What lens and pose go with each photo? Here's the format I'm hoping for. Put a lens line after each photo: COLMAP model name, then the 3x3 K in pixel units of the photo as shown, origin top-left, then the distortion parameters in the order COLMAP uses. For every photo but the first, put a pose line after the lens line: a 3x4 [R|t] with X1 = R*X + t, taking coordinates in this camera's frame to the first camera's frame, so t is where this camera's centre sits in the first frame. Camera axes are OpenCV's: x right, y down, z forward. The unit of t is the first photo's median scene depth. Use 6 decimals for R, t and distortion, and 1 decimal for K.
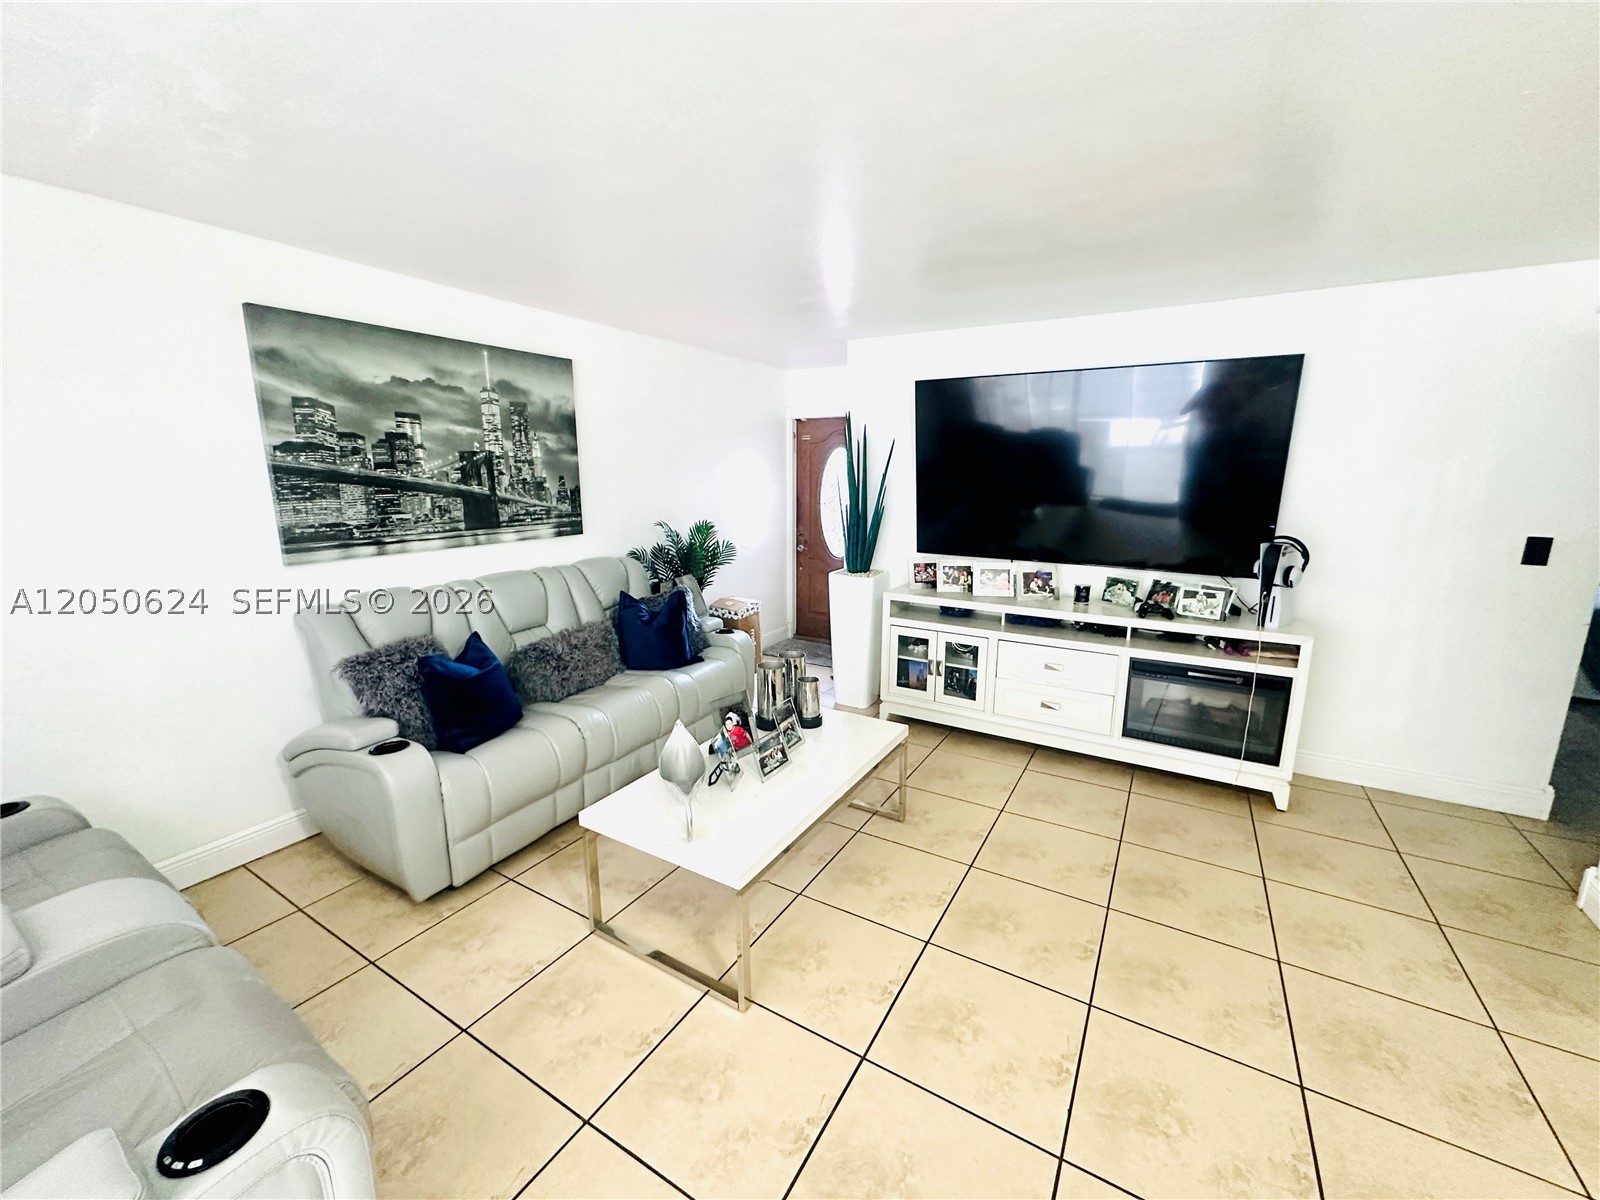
lens RADIAL K [[638.6, 0, 799.4], [0, 638.6, 597.3], [0, 0, 1]] dist [-0.001918, 0.000218]
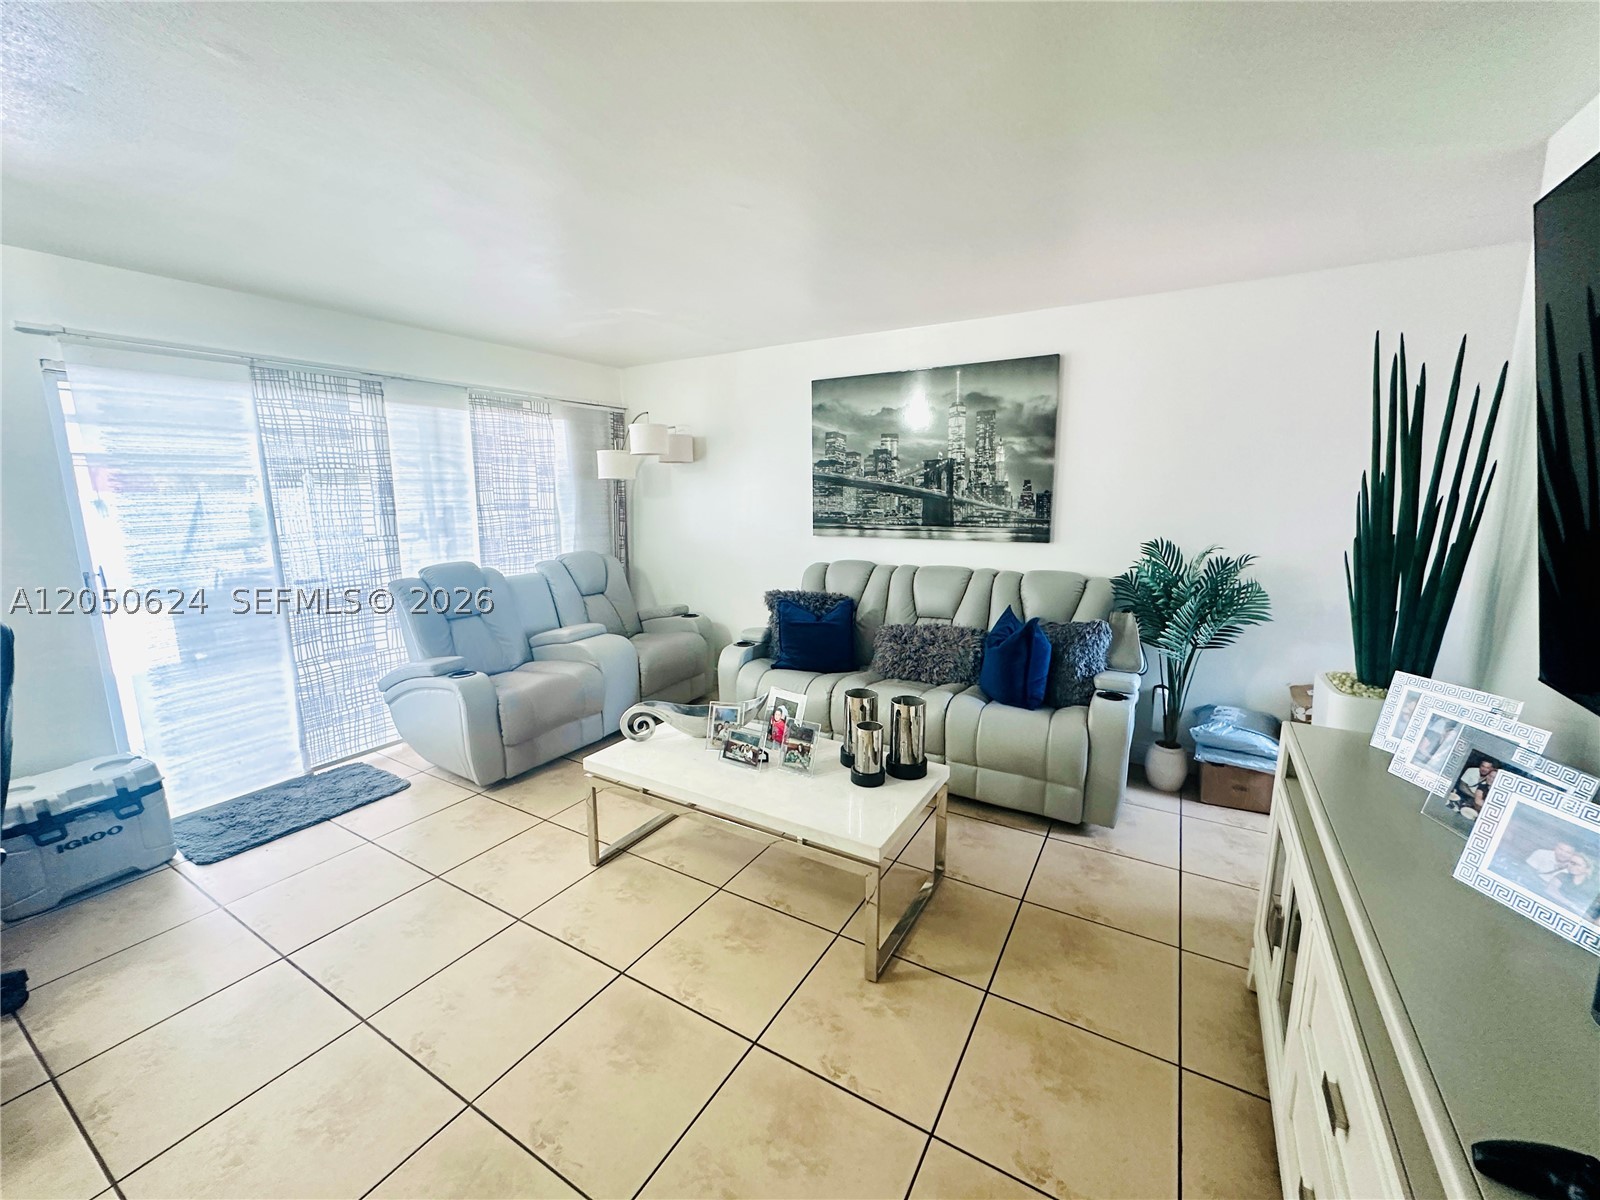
lens RADIAL K [[638.6, 0, 799.4], [0, 638.6, 597.3], [0, 0, 1]] dist [-0.001918, 0.000218]
pose [[0.007629, 0.166402, -0.986029, 0.689654], [-0.187907, 0.968730, 0.162029, -0.125571], [0.982157, 0.184046, 0.038658, 0.749919]]
